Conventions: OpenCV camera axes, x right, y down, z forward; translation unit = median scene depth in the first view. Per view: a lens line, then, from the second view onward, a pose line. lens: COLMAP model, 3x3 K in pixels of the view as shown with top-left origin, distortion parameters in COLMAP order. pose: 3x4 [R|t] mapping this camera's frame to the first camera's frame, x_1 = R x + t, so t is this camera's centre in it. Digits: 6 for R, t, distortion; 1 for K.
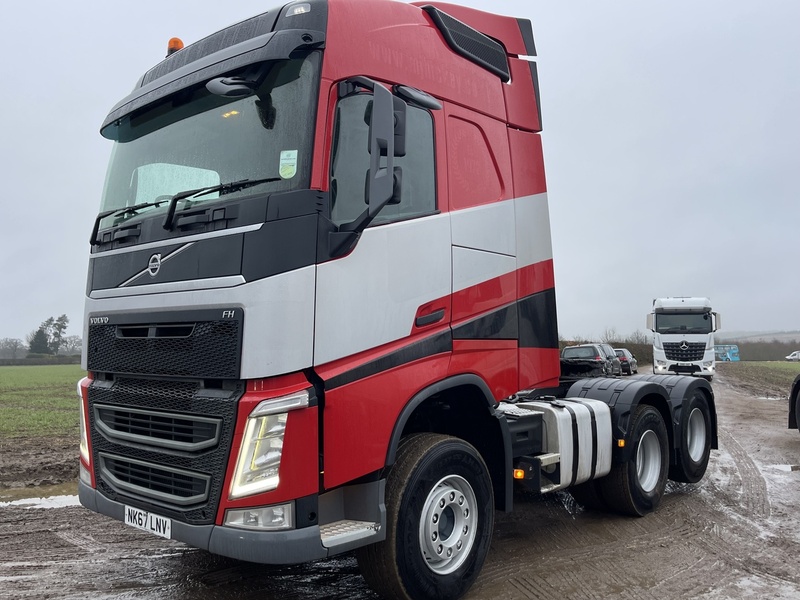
lens RADIAL K [[680.8, 0, 416.2], [0, 680.8, 299.2], [0, 0, 1]] dist [0.052931, -0.048532]
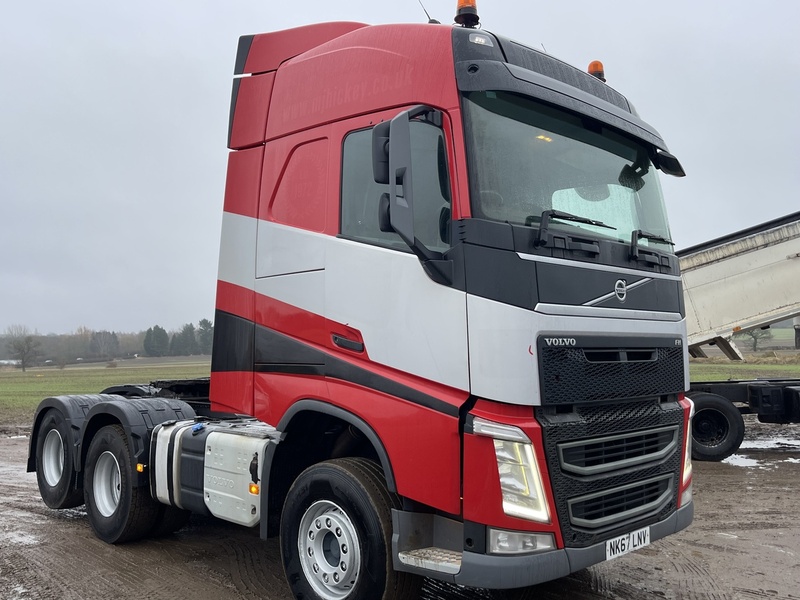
lens RADIAL K [[700.3, 0, 400.0], [0, 700.3, 300.0], [0, 0, 1]] dist [0.059638, -0.062403]
pose [[0.098774, 0.067947, 0.992787, -1.464070], [-0.059184, 0.996301, -0.062299, 0.049619], [-0.993348, -0.052603, 0.102430, 1.227483]]
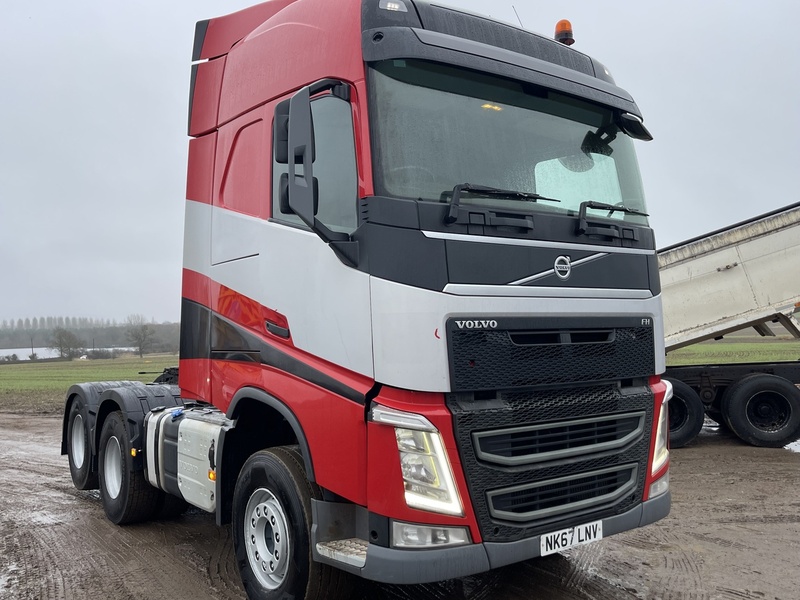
lens RADIAL K [[700.3, 0, 400.0], [0, 700.3, 300.0], [0, 0, 1]] dist [0.059638, -0.062403]
pose [[0.231742, 0.039992, 0.971955, -1.385362], [-0.041072, 0.998666, -0.031299, 0.035298], [-0.971910, -0.032666, 0.233076, 0.998376]]
